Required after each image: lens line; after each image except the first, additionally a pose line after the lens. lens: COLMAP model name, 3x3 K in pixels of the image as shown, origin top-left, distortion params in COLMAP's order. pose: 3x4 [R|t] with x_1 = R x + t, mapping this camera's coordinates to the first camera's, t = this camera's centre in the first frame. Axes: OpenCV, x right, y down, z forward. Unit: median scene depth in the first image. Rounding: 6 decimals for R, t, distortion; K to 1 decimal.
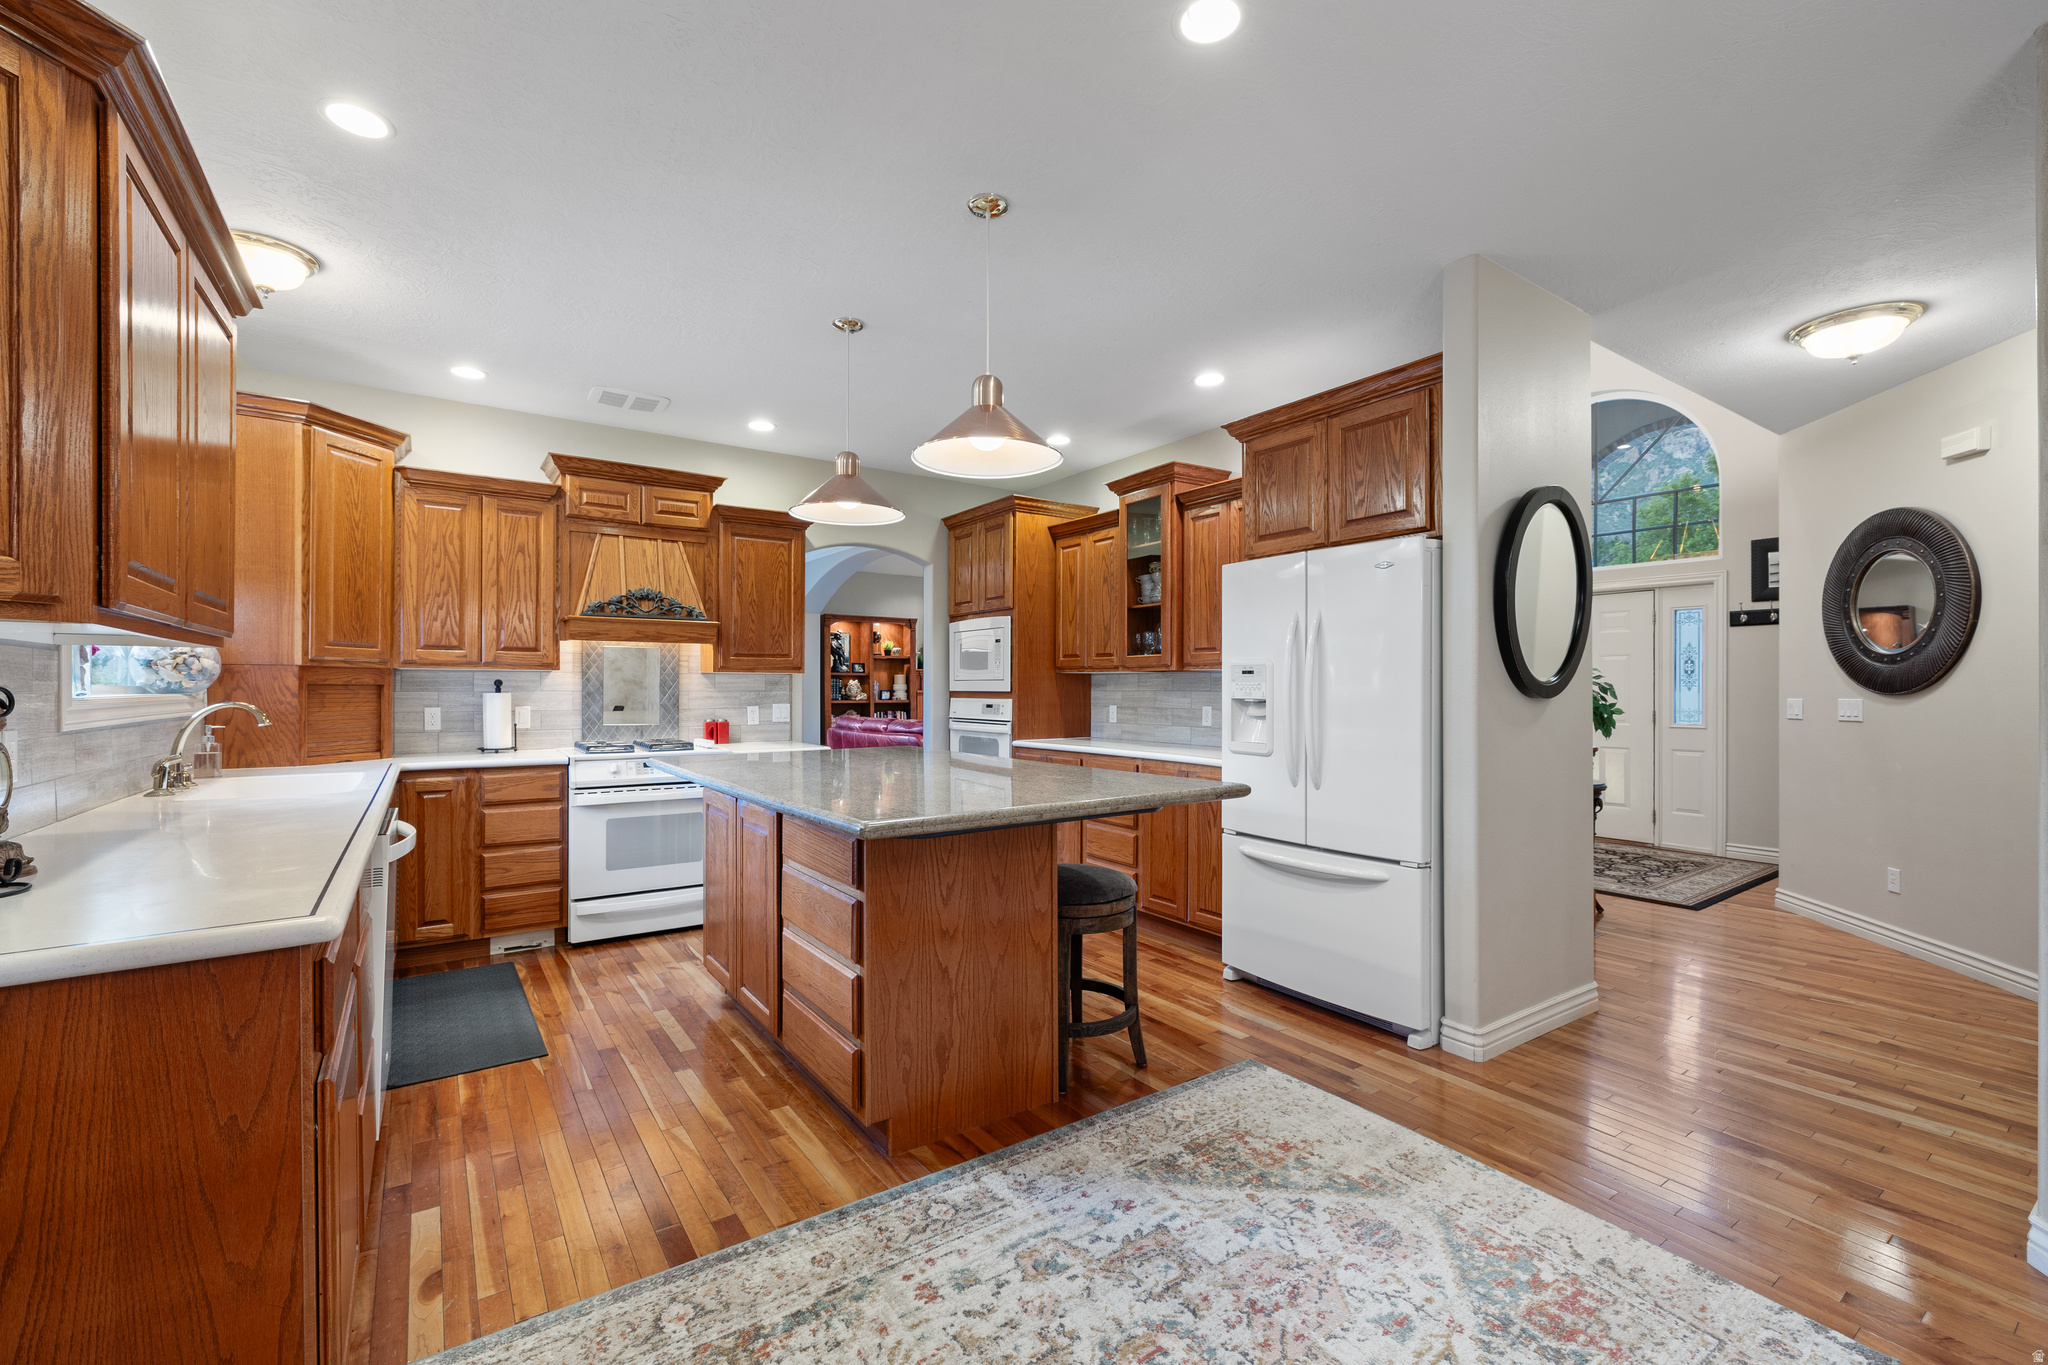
lens RADIAL K [[871.3, 0, 1019.5], [0, 871.3, 689.3], [0, 0, 1]] dist [0.000228, -0.000118]
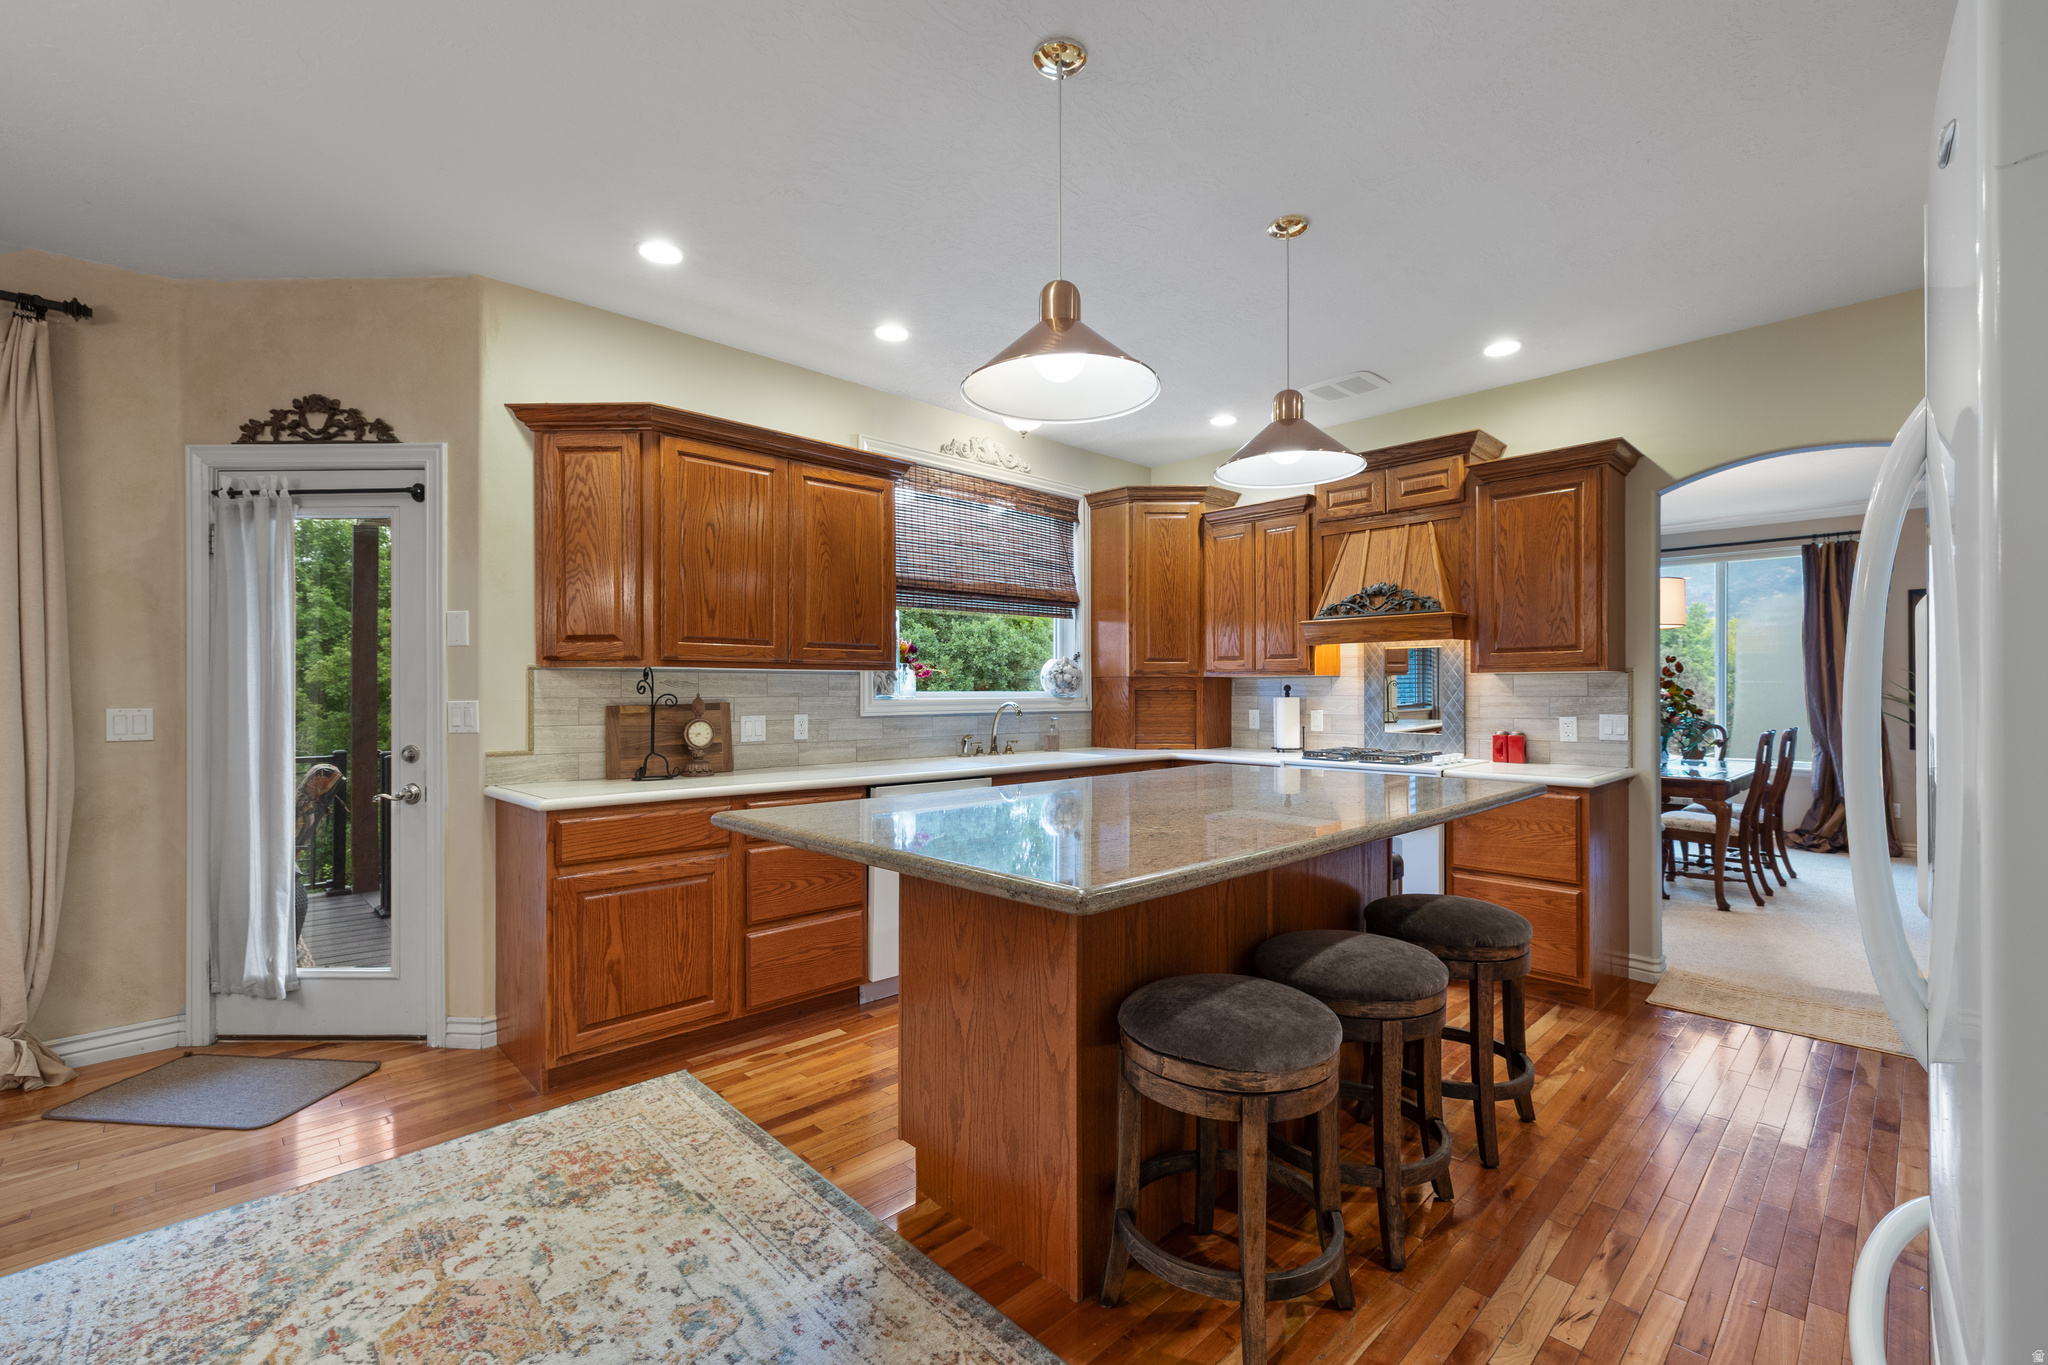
lens RADIAL K [[862.3, 0, 1019.2], [0, 862.3, 694.3], [0, 0, 1]] dist [-0.000954, -0.000135]
pose [[0.154781, 0.000939, -0.987948, 0.394598], [0.000788, 0.999999, 0.001074, -0.000833], [0.987949, -0.000944, 0.154780, 0.480311]]
